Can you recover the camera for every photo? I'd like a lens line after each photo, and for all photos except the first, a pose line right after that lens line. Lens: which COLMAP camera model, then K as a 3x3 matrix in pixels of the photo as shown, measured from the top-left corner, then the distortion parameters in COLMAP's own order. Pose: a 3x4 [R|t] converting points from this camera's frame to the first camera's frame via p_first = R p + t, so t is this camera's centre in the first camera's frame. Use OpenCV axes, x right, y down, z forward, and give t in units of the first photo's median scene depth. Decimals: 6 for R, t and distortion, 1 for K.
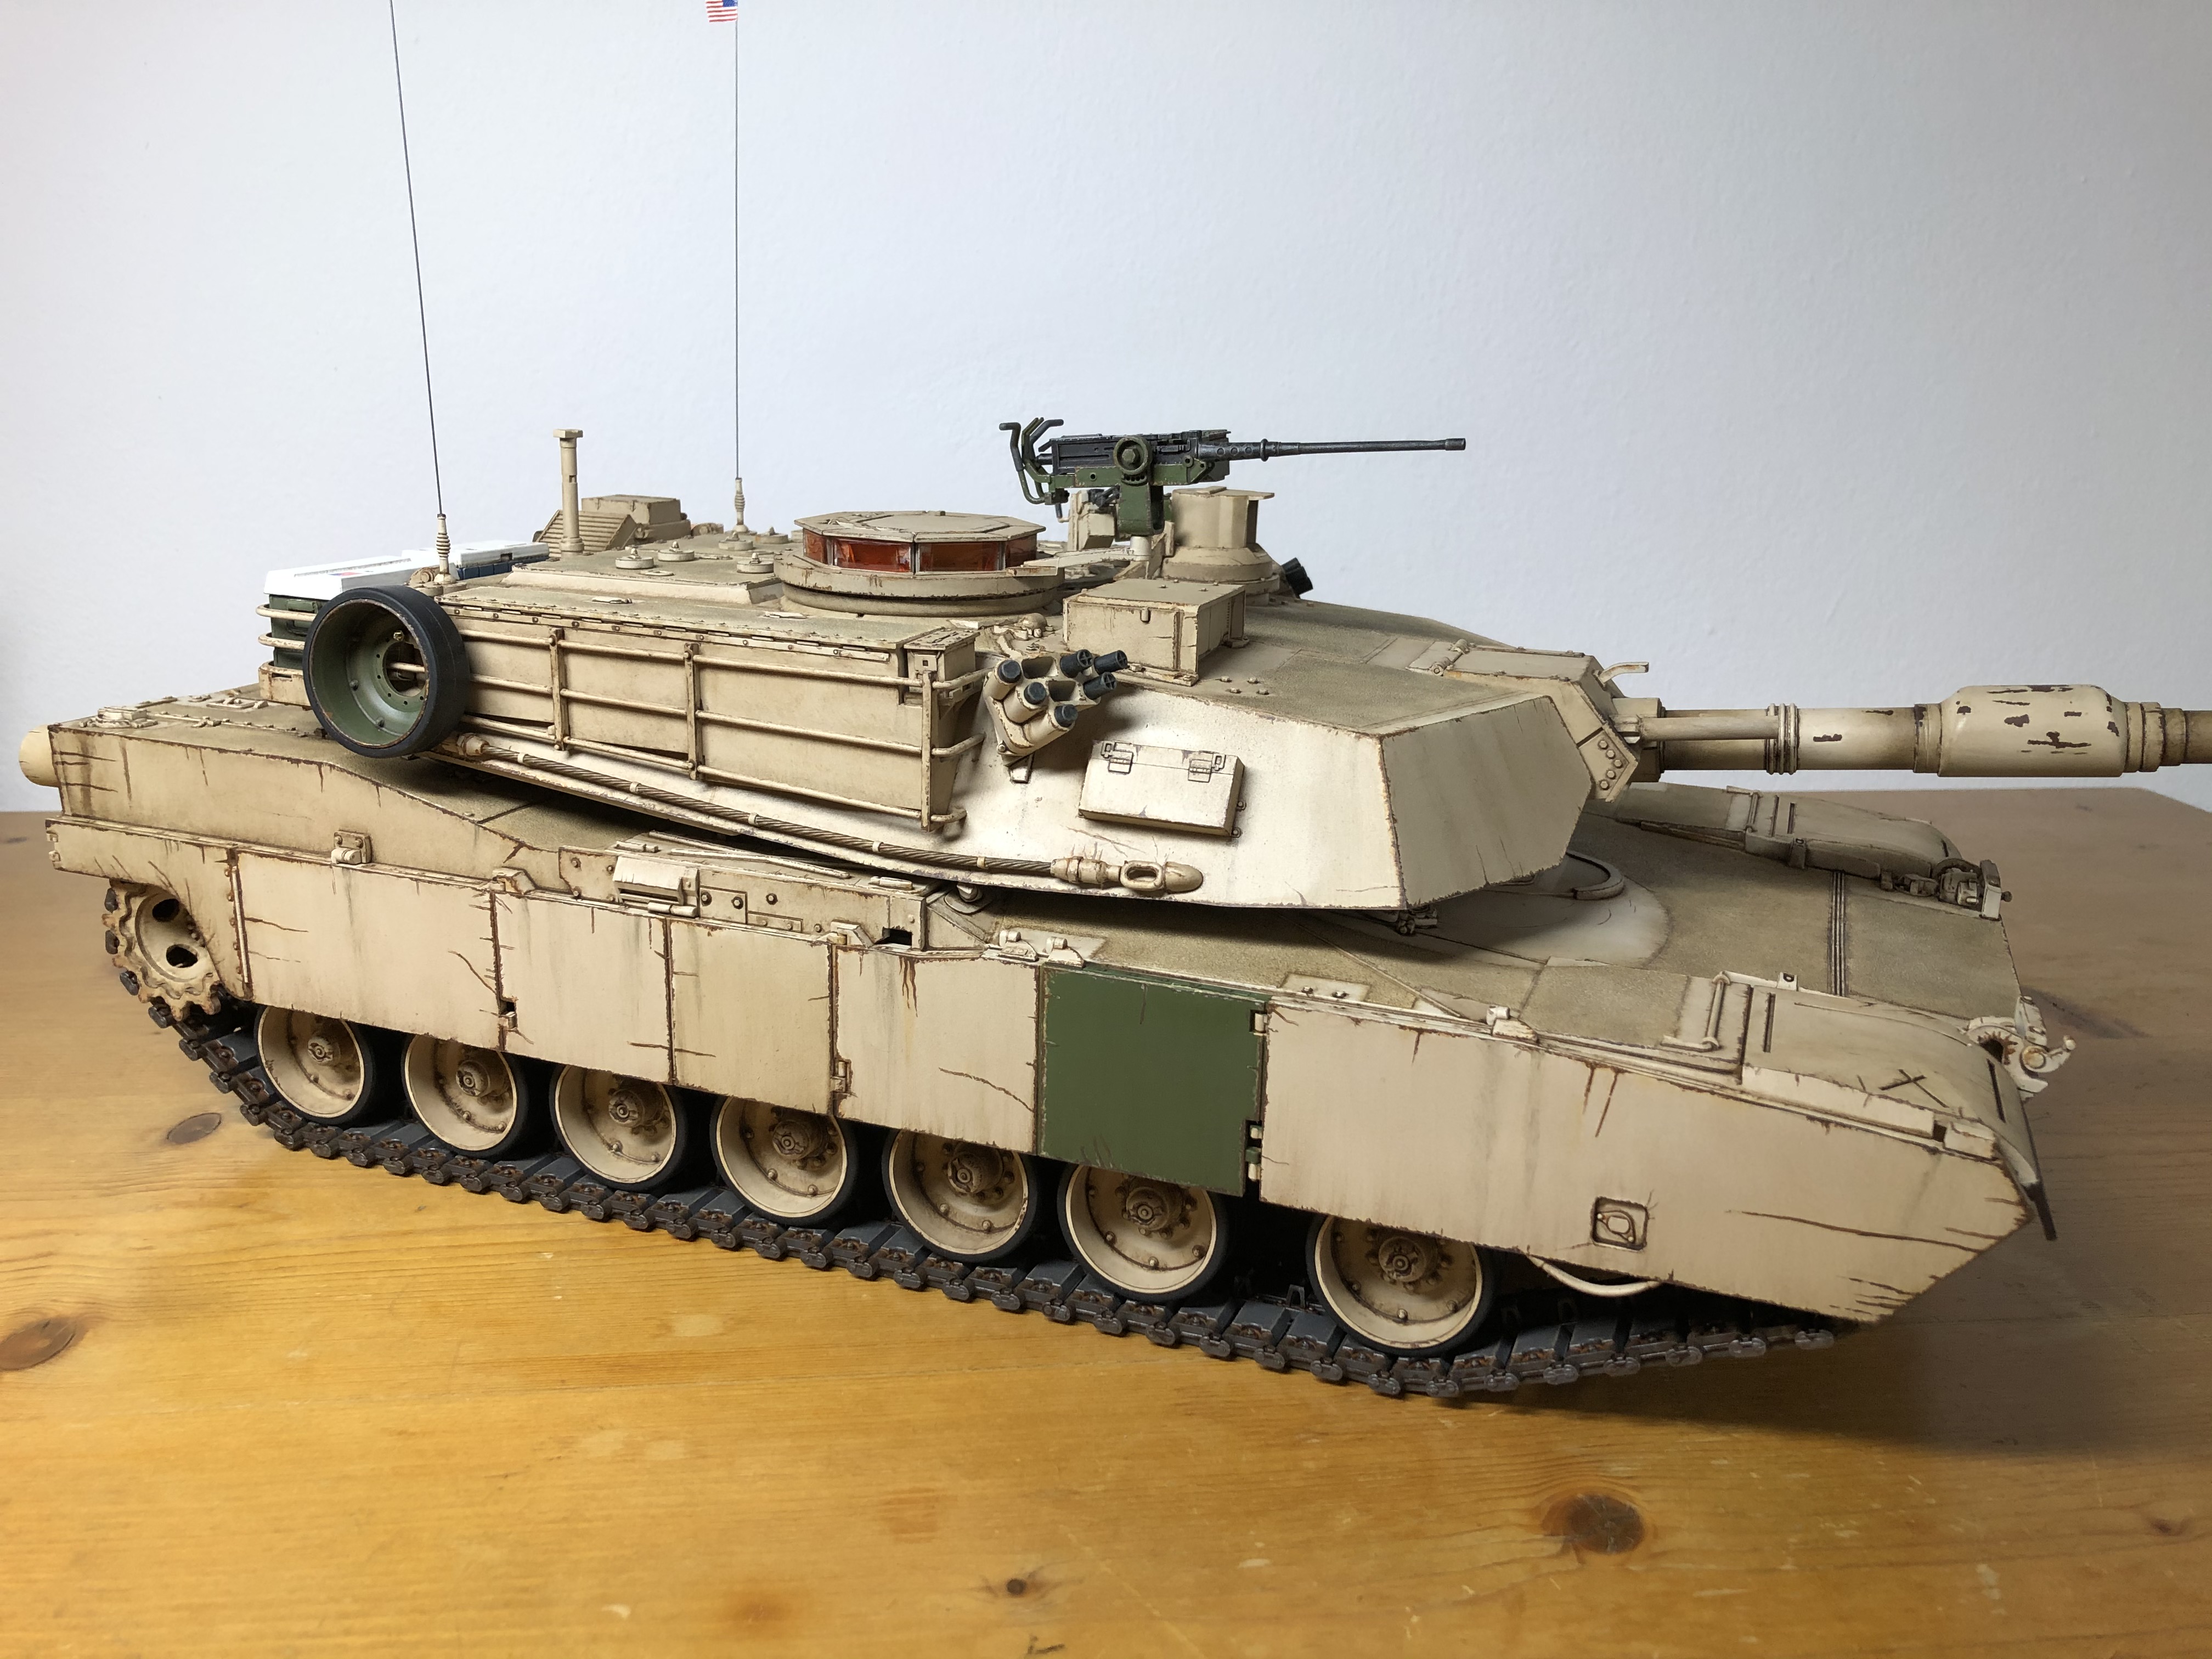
lens RADIAL K [[1801.2, 0, 1106.0], [0, 1801.2, 829.5], [0, 0, 1]] dist [0.156074, -0.000390]
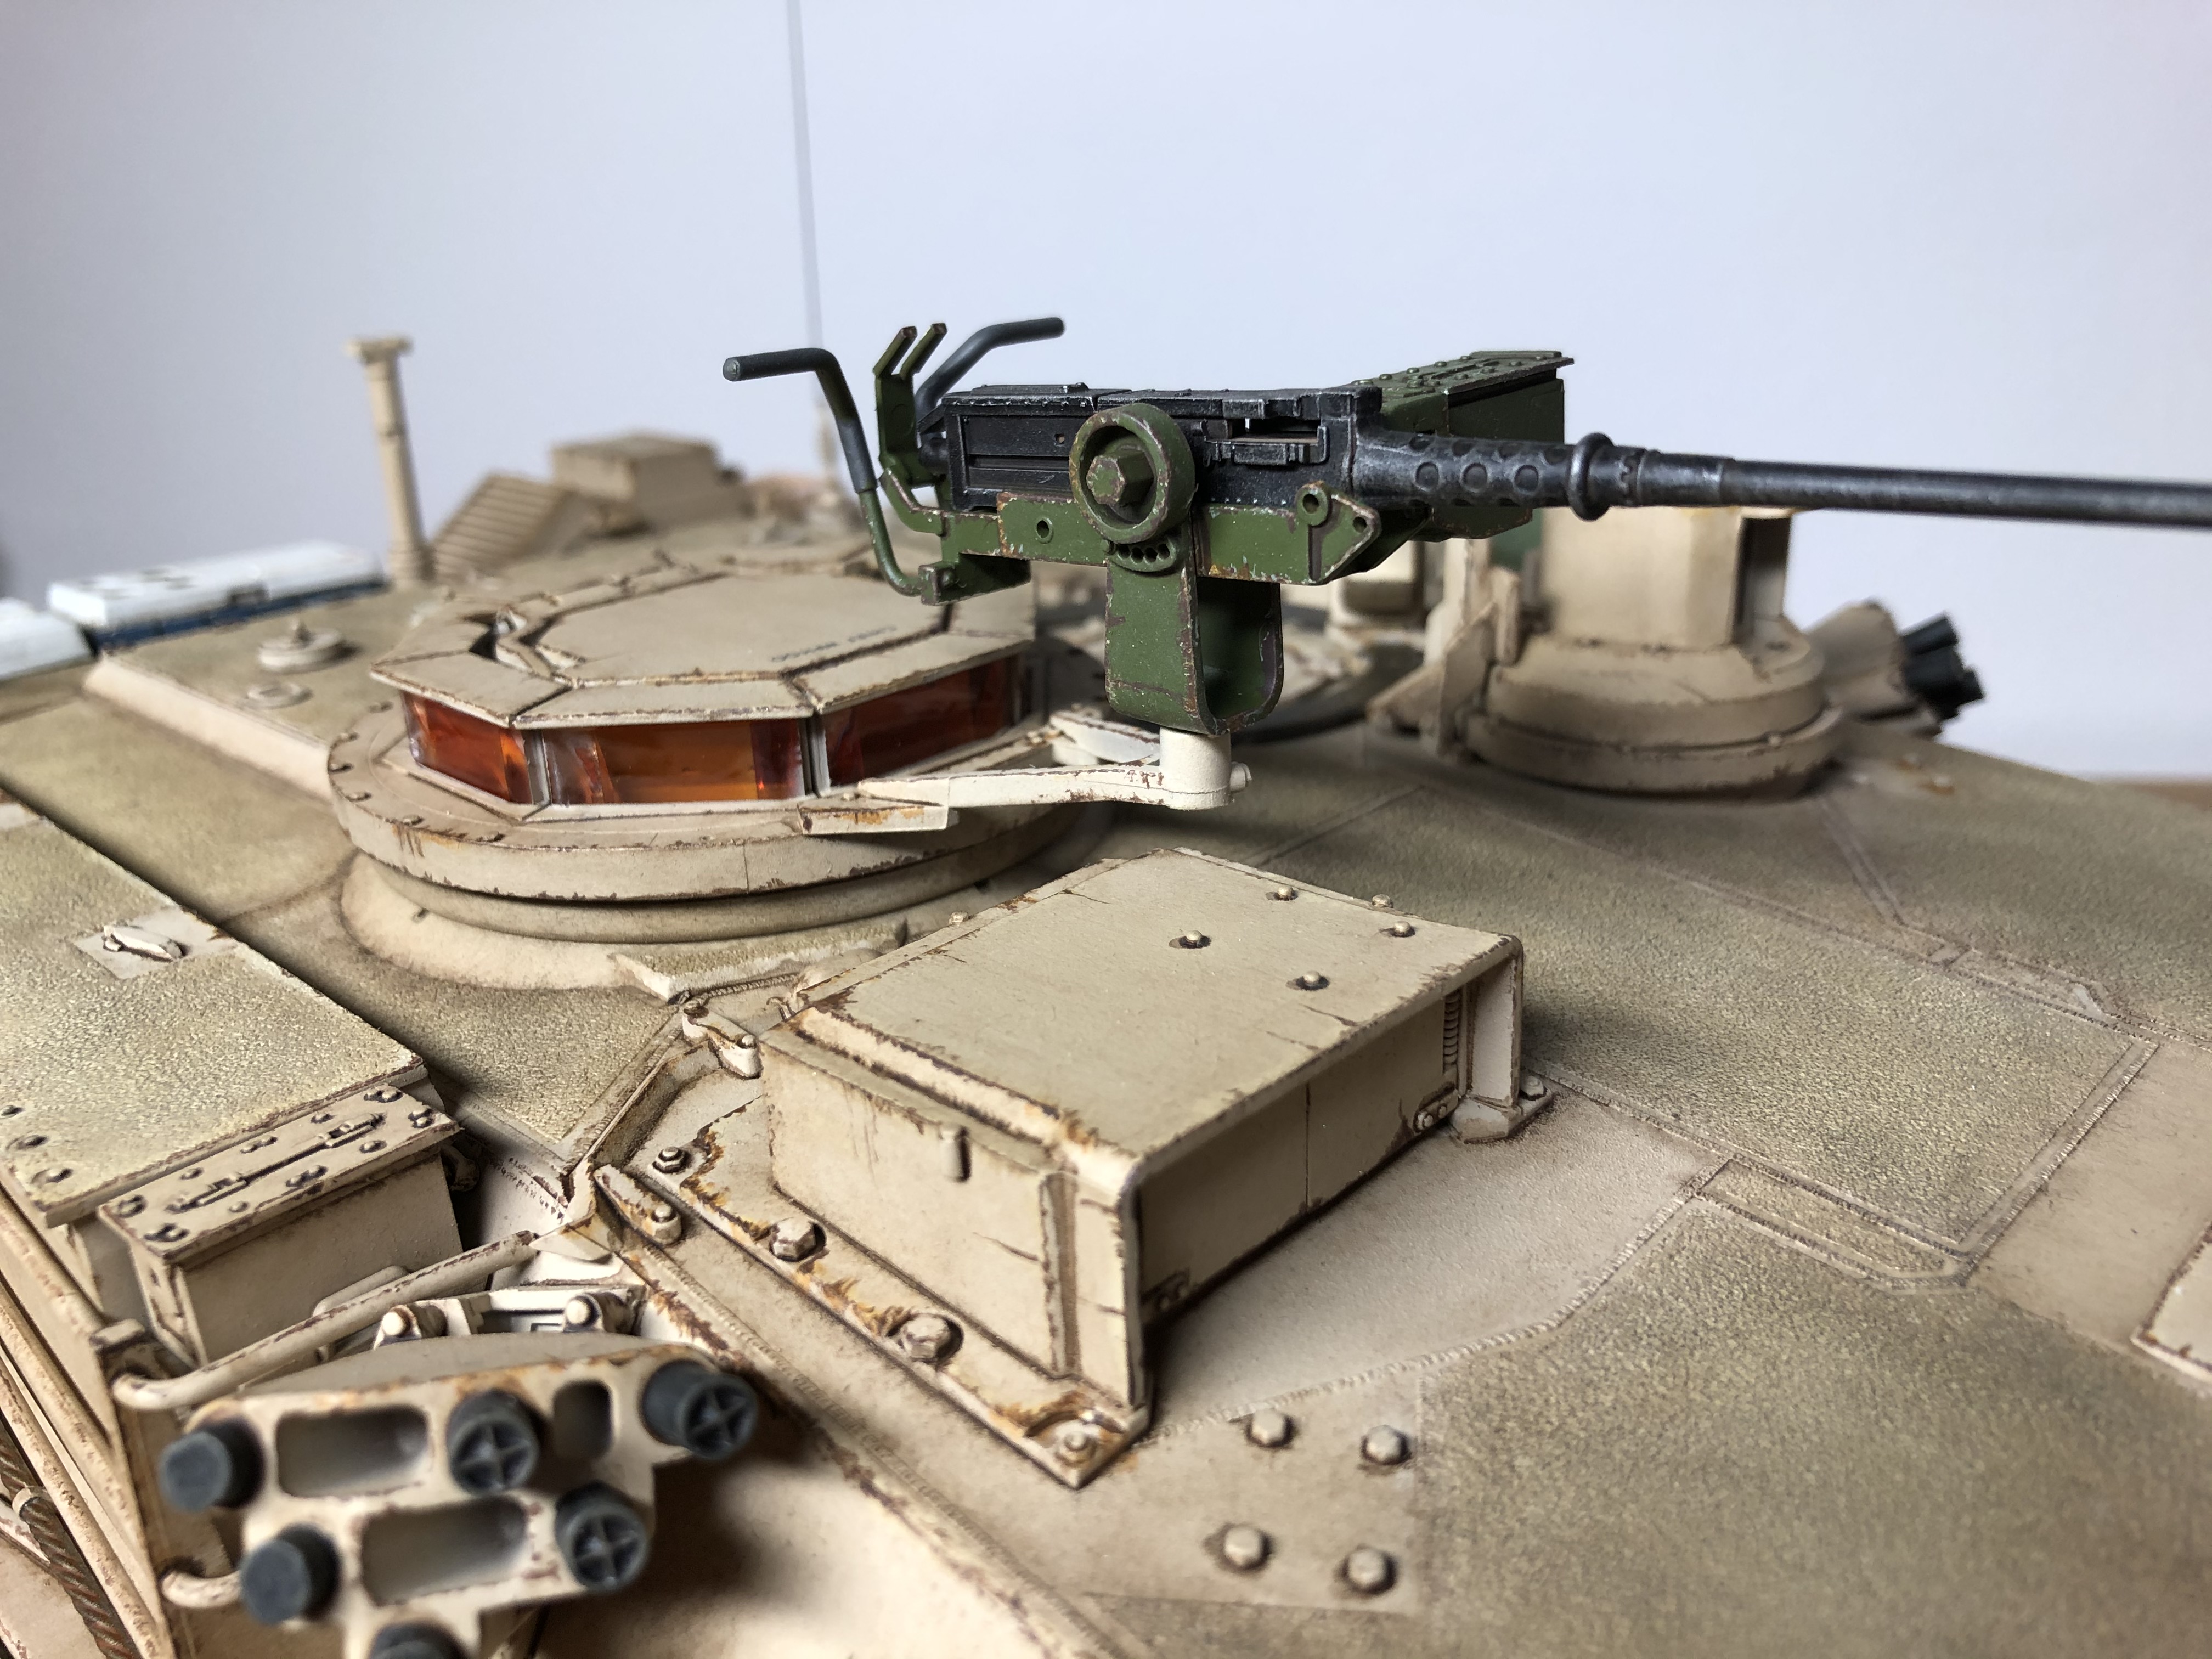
lens RADIAL K [[1946.0, 0, 1144.7], [0, 1946.0, 824.4], [0, 0, 1]] dist [-0.041182, -0.006480]
pose [[0.924272, 0.081789, -0.372870, 0.112832], [-0.047701, 0.993867, 0.099763, -0.150681], [0.378743, -0.074421, 0.922505, 0.591952]]
